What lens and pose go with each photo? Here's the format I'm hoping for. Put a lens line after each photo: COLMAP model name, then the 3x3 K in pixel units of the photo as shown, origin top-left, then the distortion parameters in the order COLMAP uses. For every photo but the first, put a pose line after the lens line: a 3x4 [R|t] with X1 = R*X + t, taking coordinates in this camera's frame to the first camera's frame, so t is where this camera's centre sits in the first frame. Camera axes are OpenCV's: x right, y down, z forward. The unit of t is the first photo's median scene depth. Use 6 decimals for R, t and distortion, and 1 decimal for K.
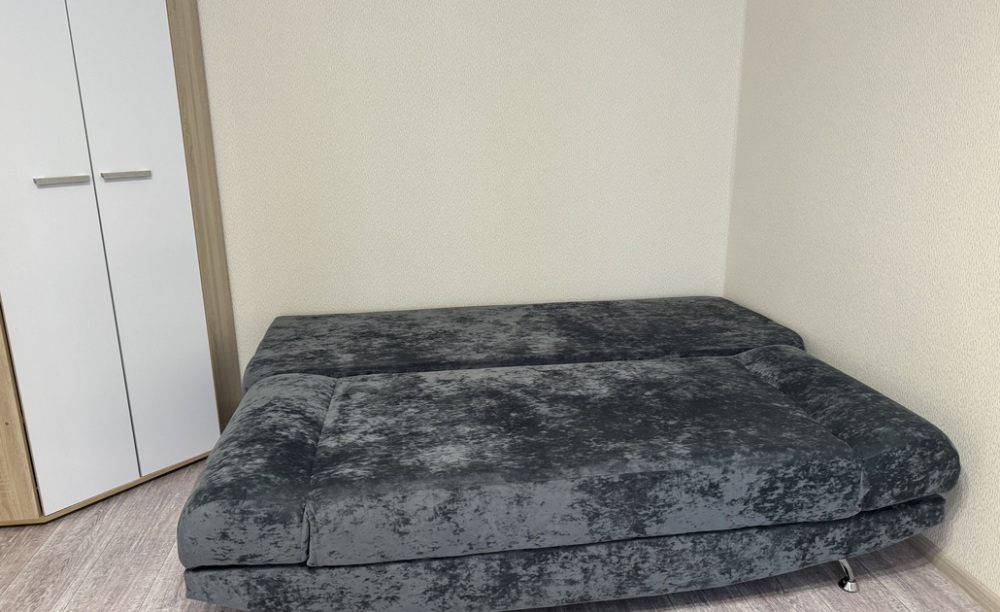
lens RADIAL K [[703.6, 0, 500.0], [0, 703.6, 306.0], [0, 0, 1]] dist [0.053307, -0.153395]
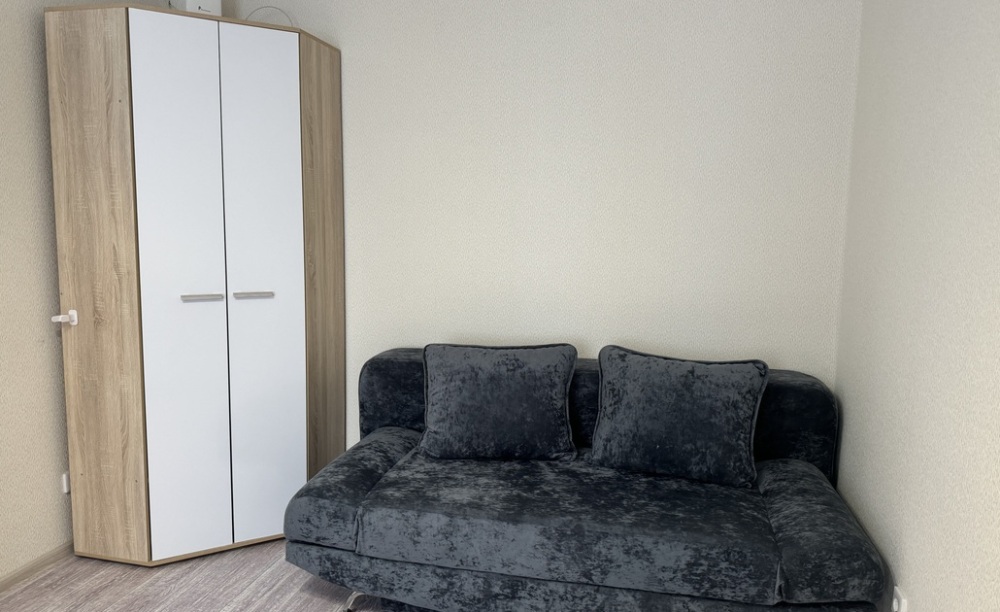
lens RADIAL K [[703.6, 0, 500.0], [0, 703.6, 306.0], [0, 0, 1]] dist [0.053307, -0.153395]
pose [[0.932151, 0.064268, -0.356320, 0.480331], [-0.109644, 0.988017, -0.108629, -0.014392], [0.345069, 0.140327, 0.928028, -0.326205]]
